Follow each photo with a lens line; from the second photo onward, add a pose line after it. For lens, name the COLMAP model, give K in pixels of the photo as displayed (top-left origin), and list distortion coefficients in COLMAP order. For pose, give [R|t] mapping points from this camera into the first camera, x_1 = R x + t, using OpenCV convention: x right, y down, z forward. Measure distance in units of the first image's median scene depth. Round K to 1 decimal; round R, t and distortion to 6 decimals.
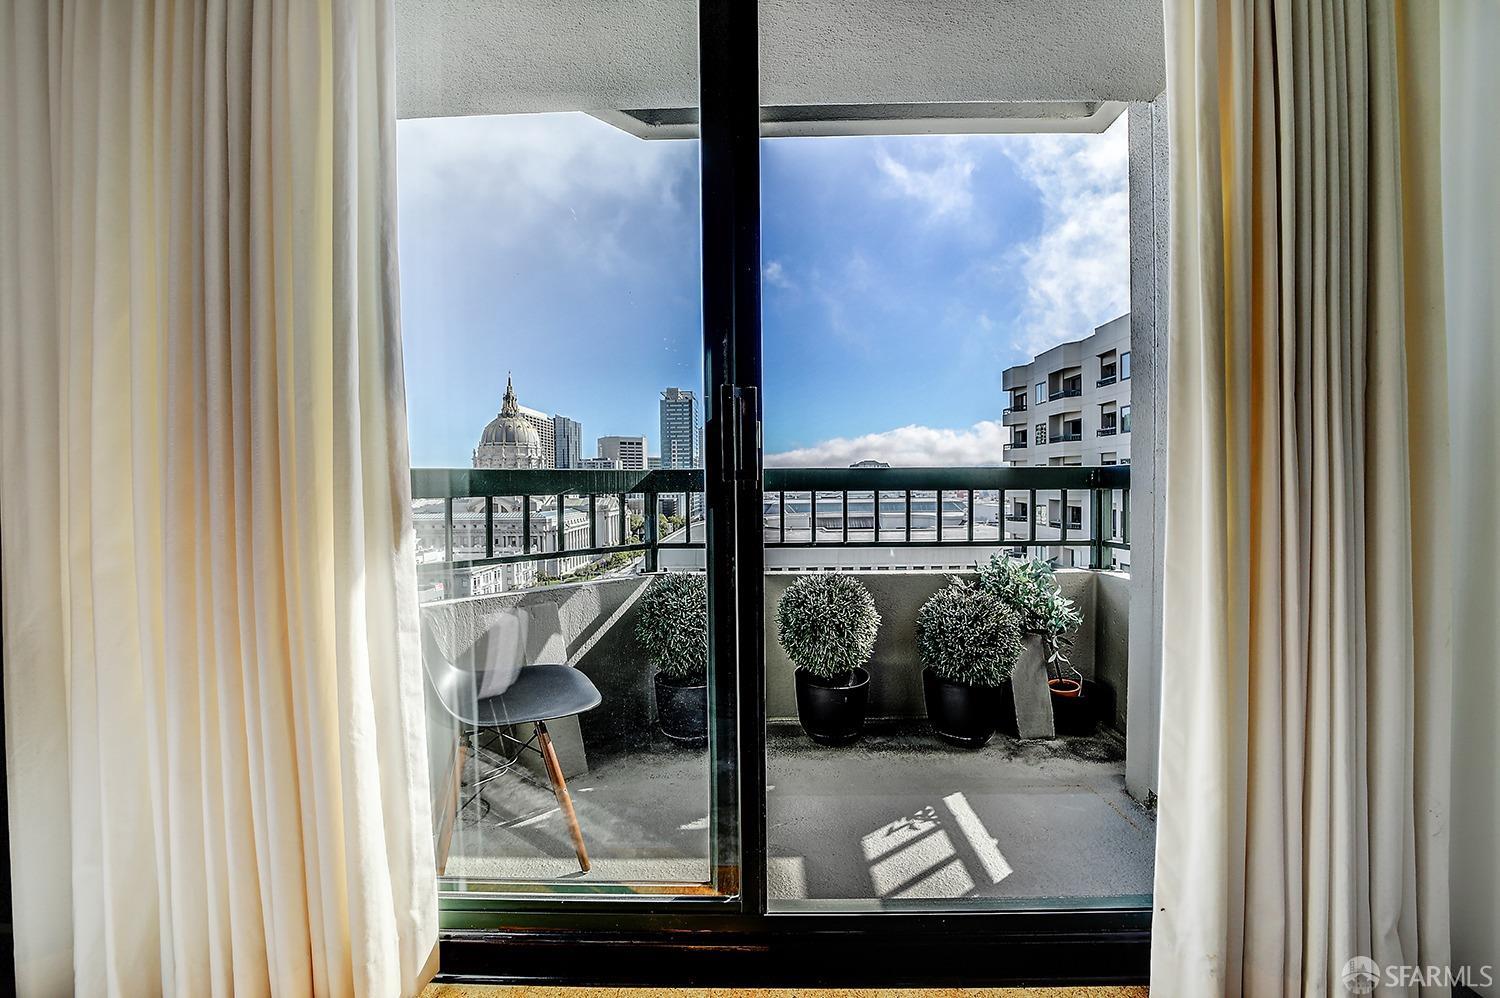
lens RADIAL K [[587.2, 0, 752.8], [0, 587.2, 501.8], [0, 0, 1]] dist [-0.036389, 0.009123]
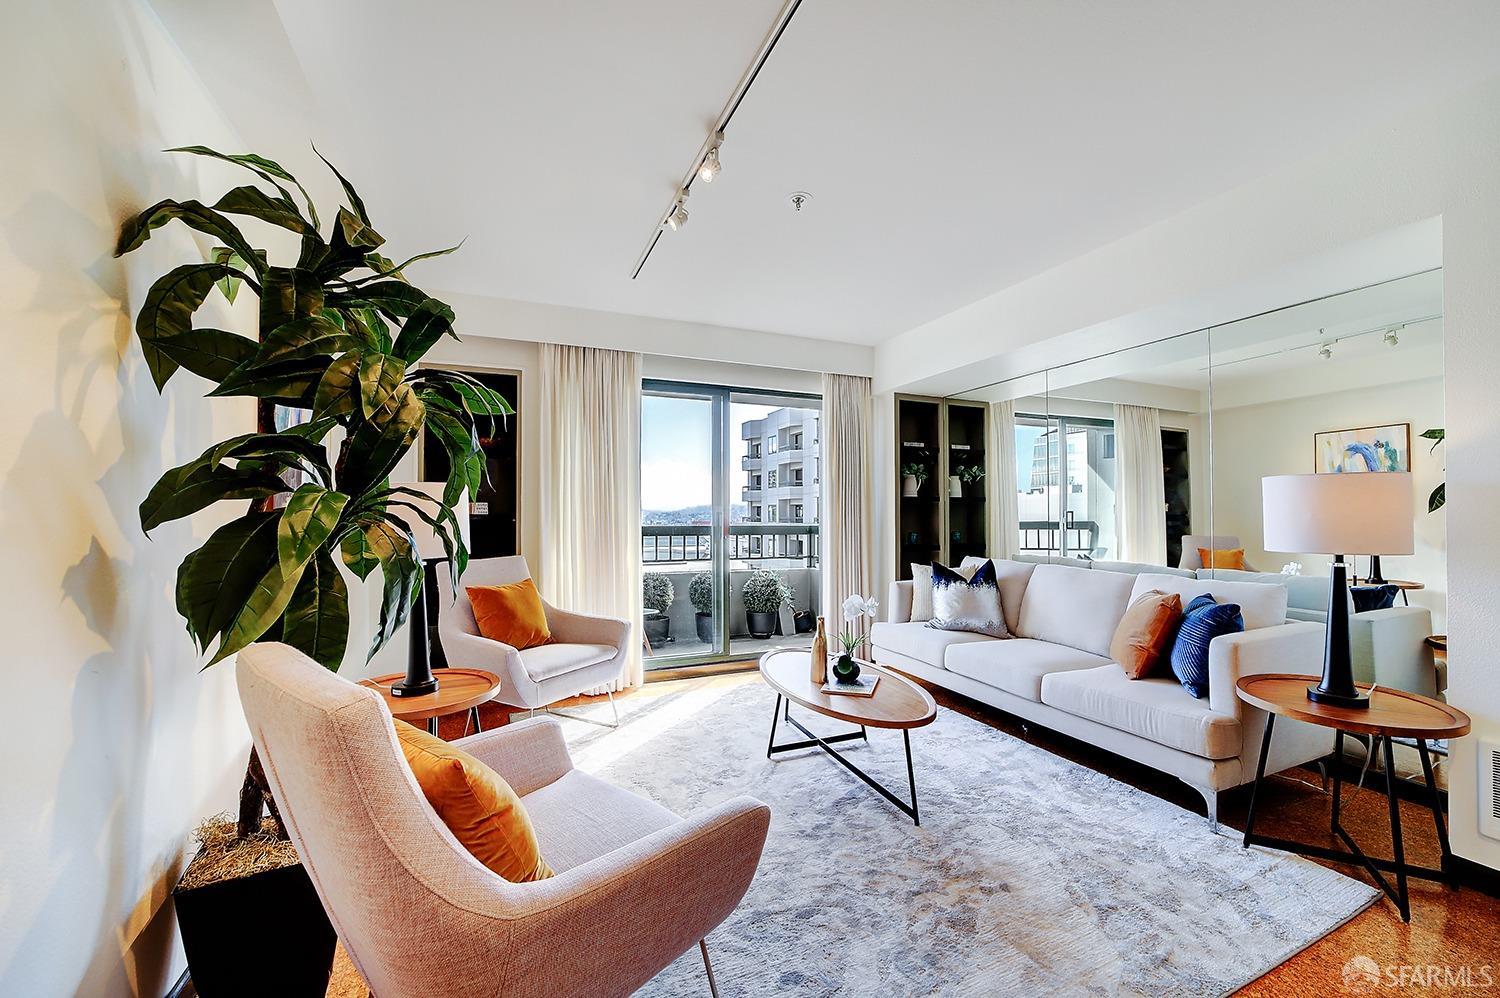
lens RADIAL K [[587.0, 0, 755.3], [0, 587.0, 510.1], [0, 0, 1]] dist [-0.036763, 0.009028]
pose [[0.907510, 0.011372, 0.419876, -0.643683], [0.008022, 0.998982, -0.044394, -0.016208], [-0.419953, 0.043656, 0.906495, -1.133389]]
